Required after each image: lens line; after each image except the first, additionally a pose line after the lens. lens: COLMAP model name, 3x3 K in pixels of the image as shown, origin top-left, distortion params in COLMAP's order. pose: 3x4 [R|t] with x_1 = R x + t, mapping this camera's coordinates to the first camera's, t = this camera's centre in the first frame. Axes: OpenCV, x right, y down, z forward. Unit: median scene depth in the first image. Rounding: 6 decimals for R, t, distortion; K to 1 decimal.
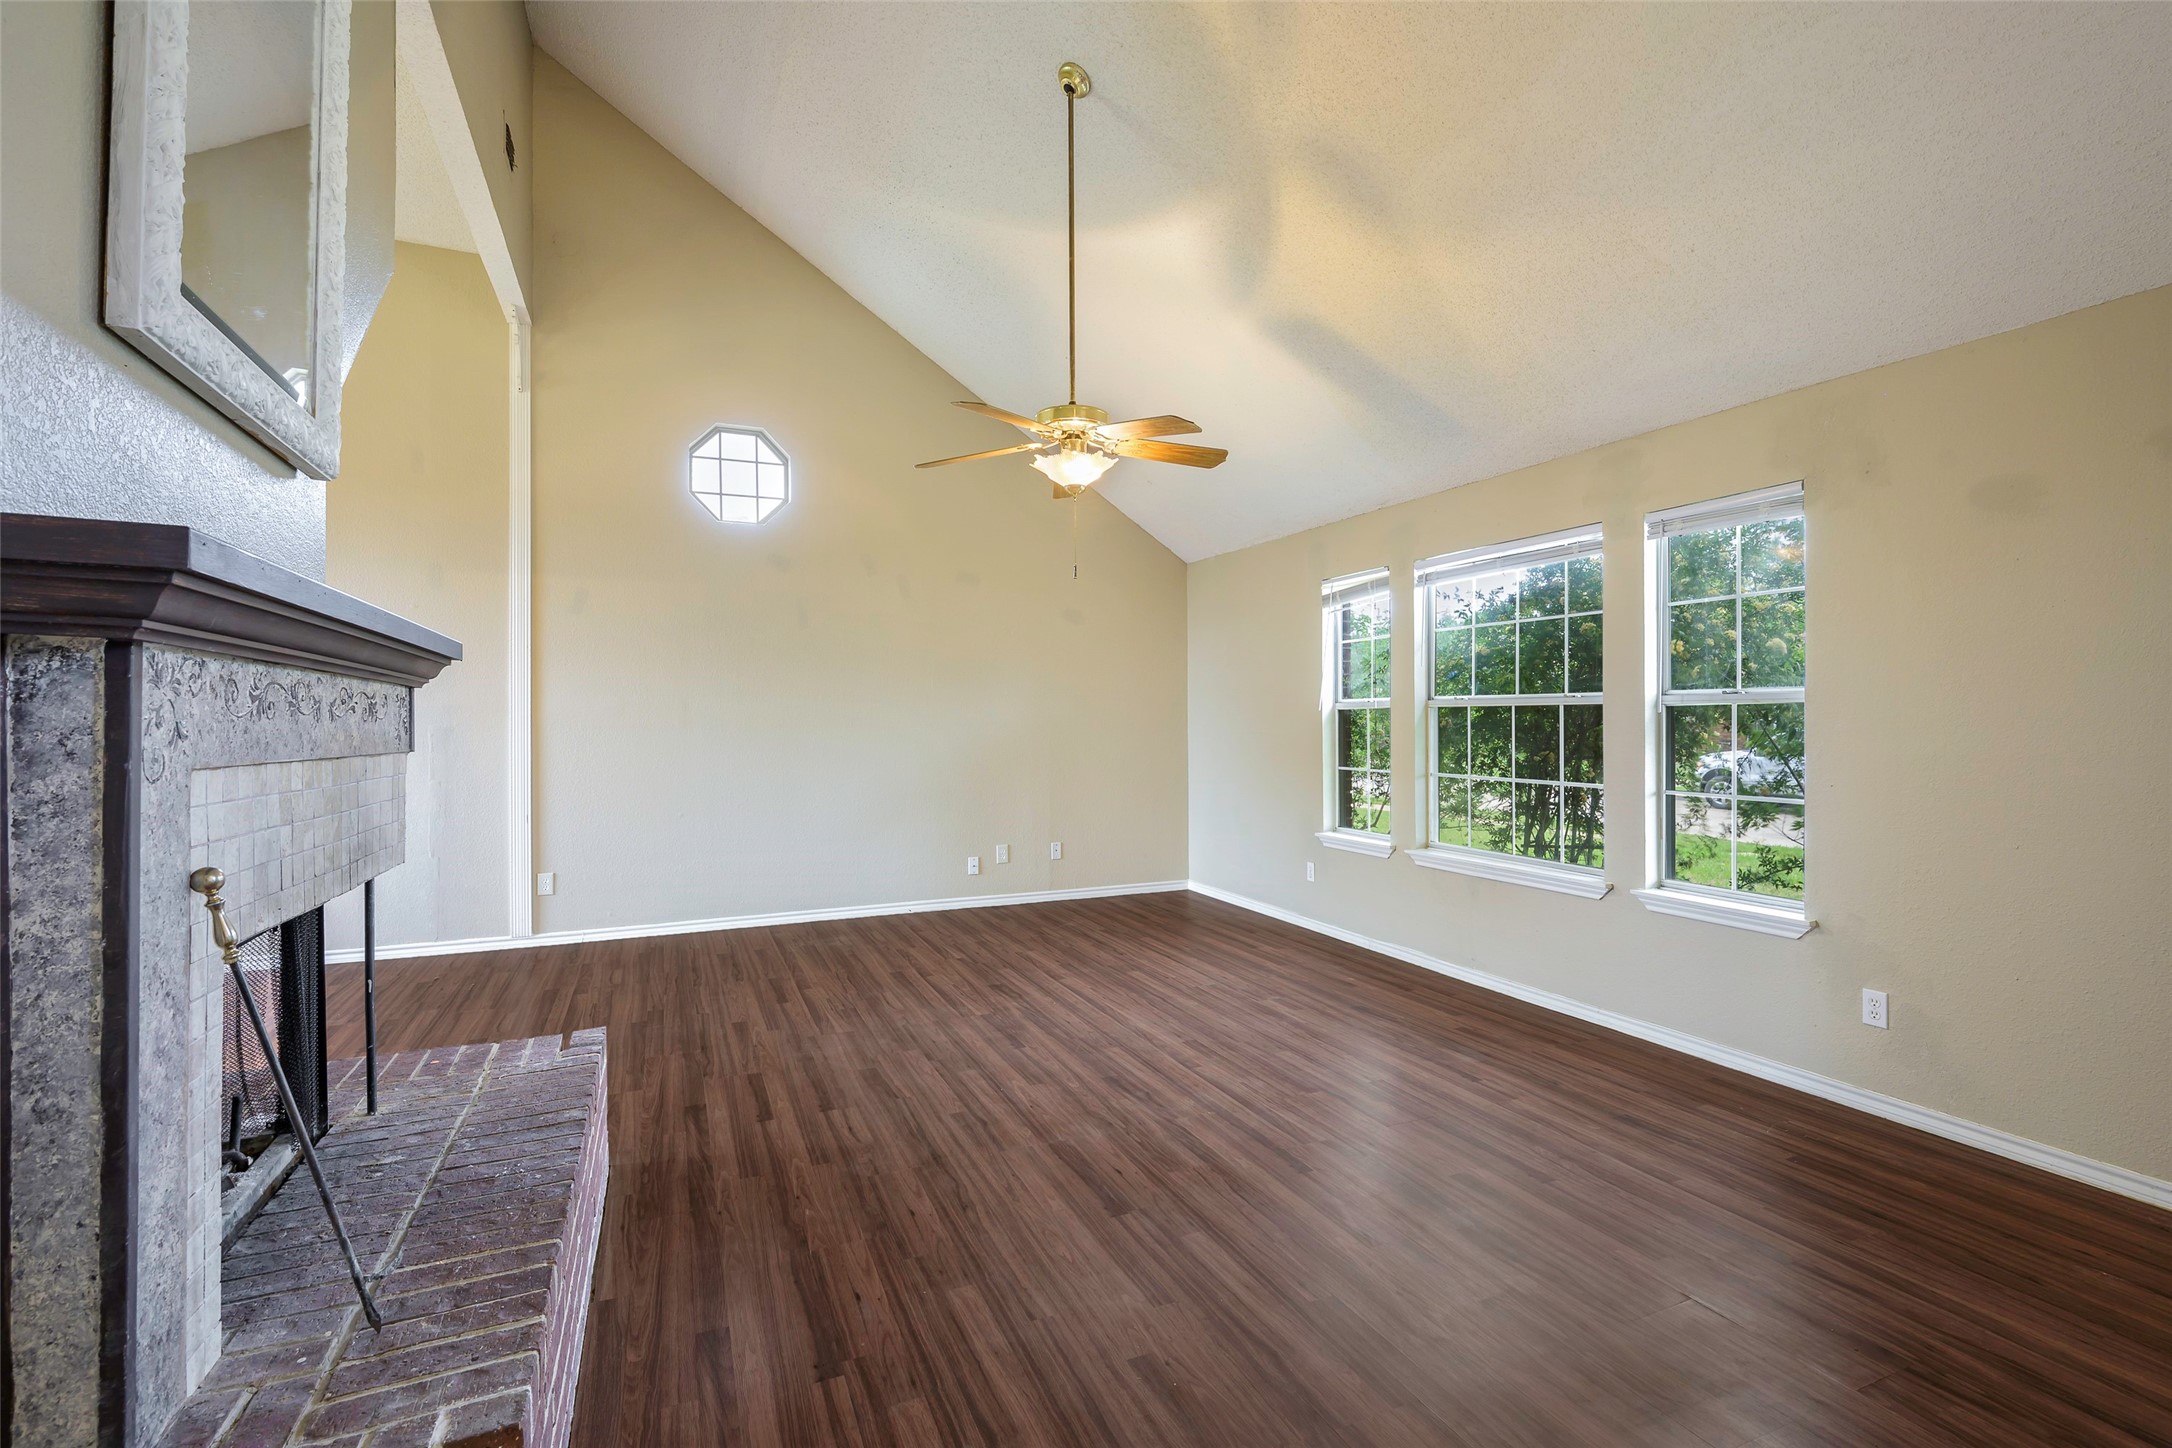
lens RADIAL K [[967.6, 0, 1091.8], [0, 967.6, 715.0], [0, 0, 1]] dist [0.001537, 0.000066]
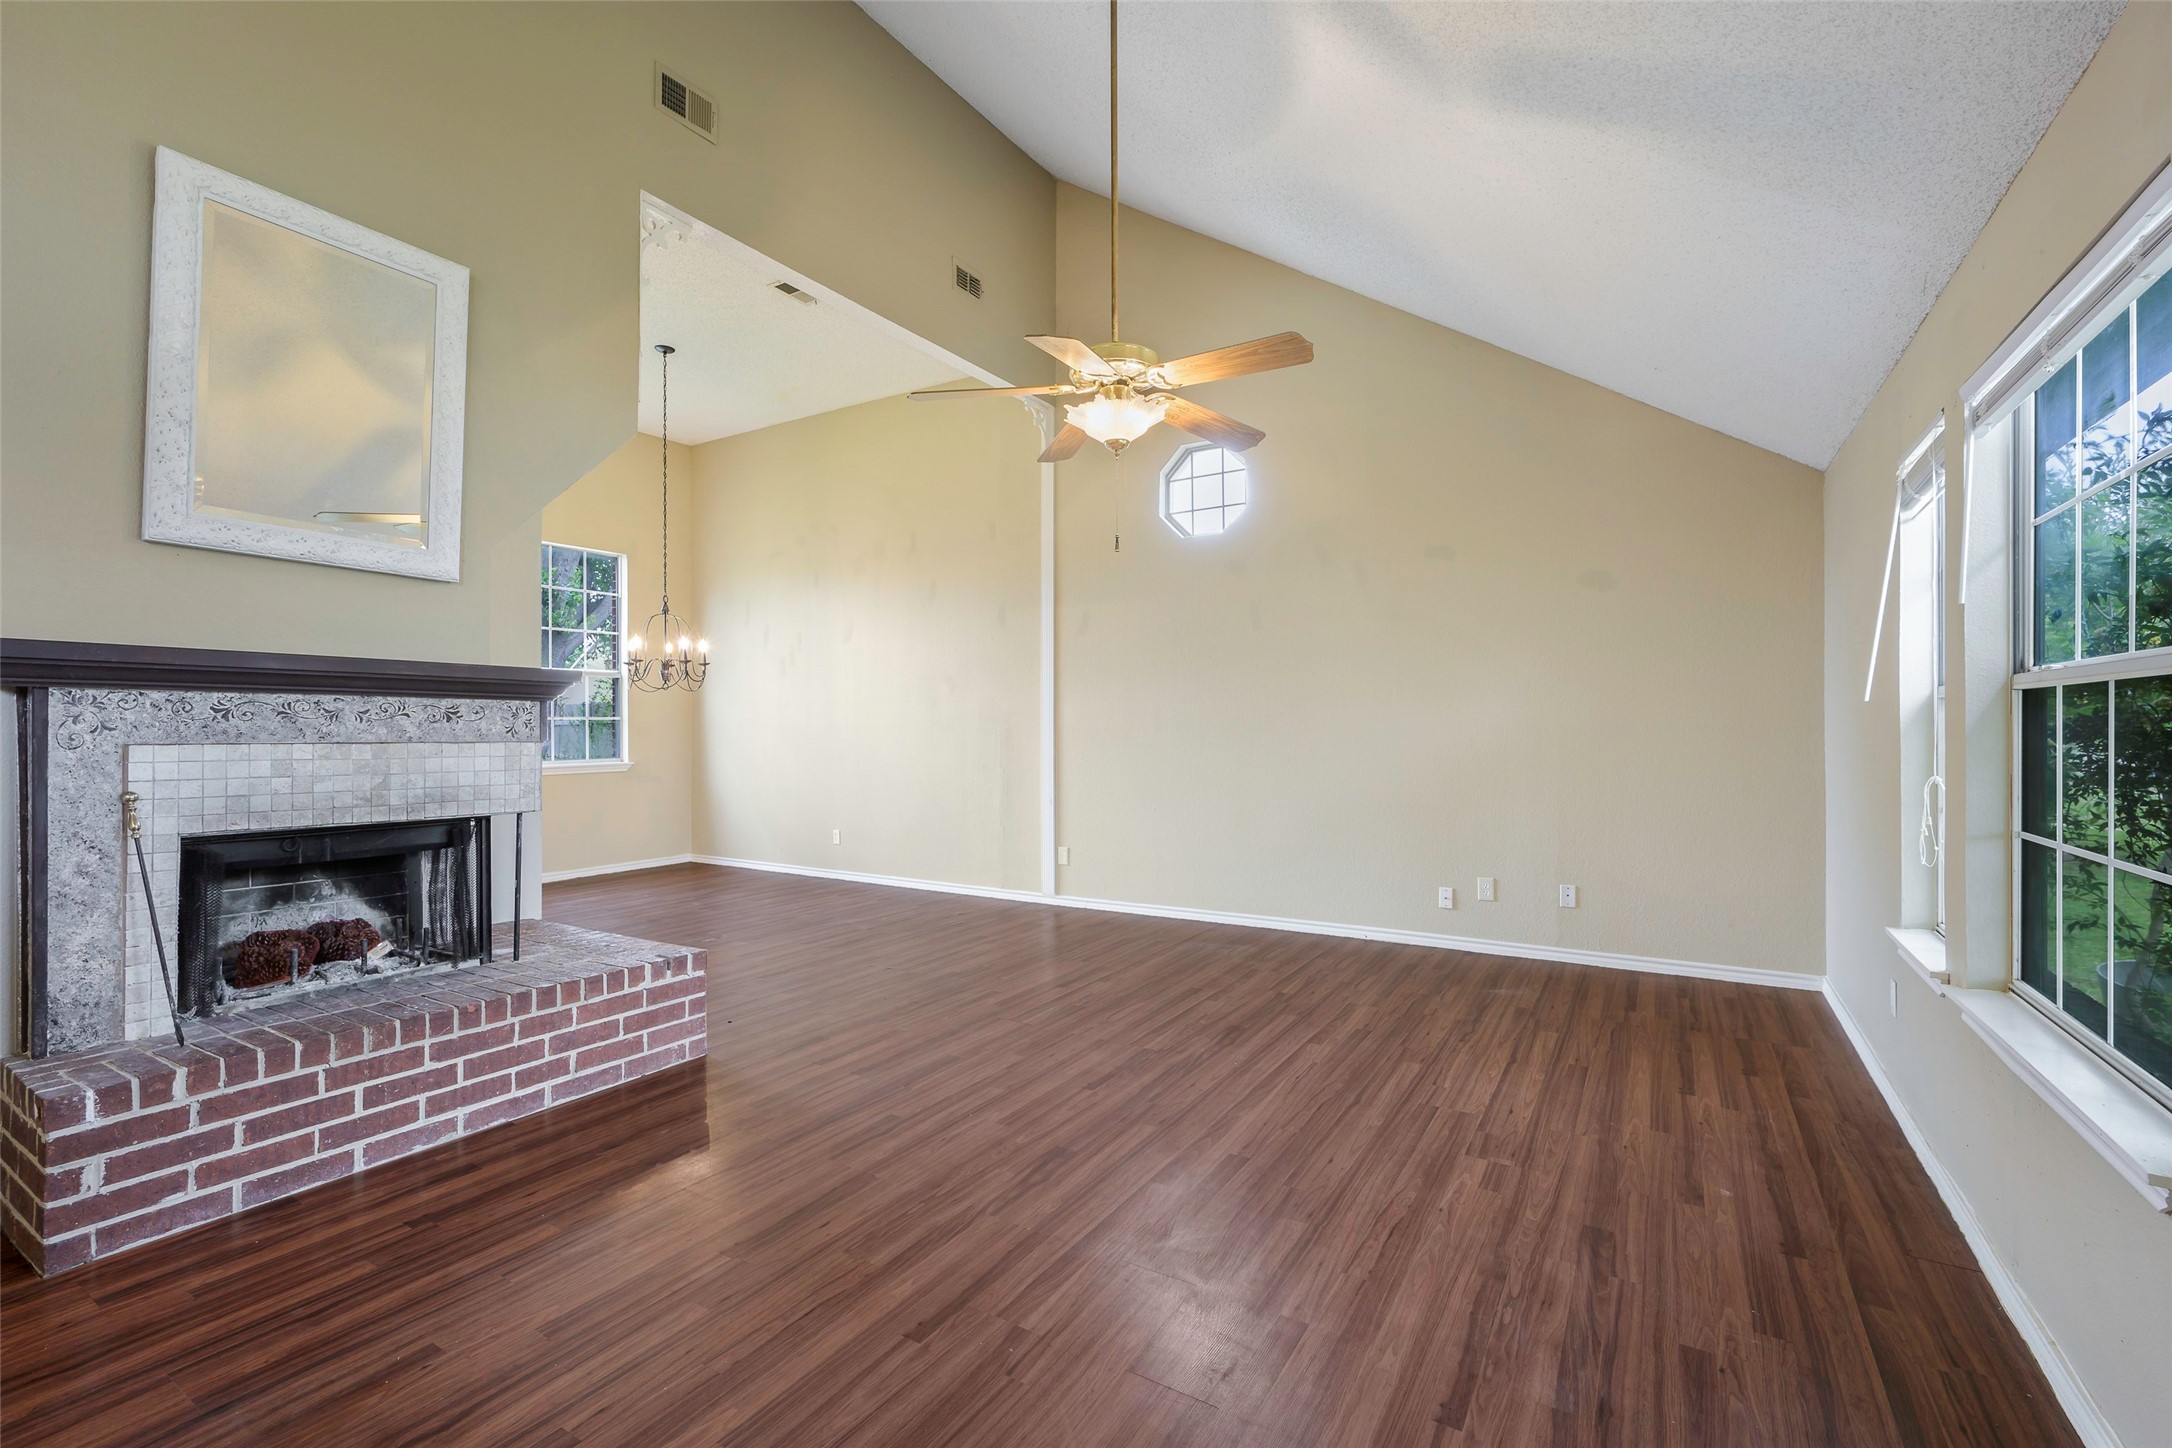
lens RADIAL K [[933.8, 0, 1096.9], [0, 933.8, 727.8], [0, 0, 1]] dist [0.002620, -0.000208]
pose [[0.566038, 0.001602, -0.824377, 0.555966], [0.005869, 0.999965, 0.005974, 0.005138], [0.824358, -0.008220, 0.566009, 0.454325]]
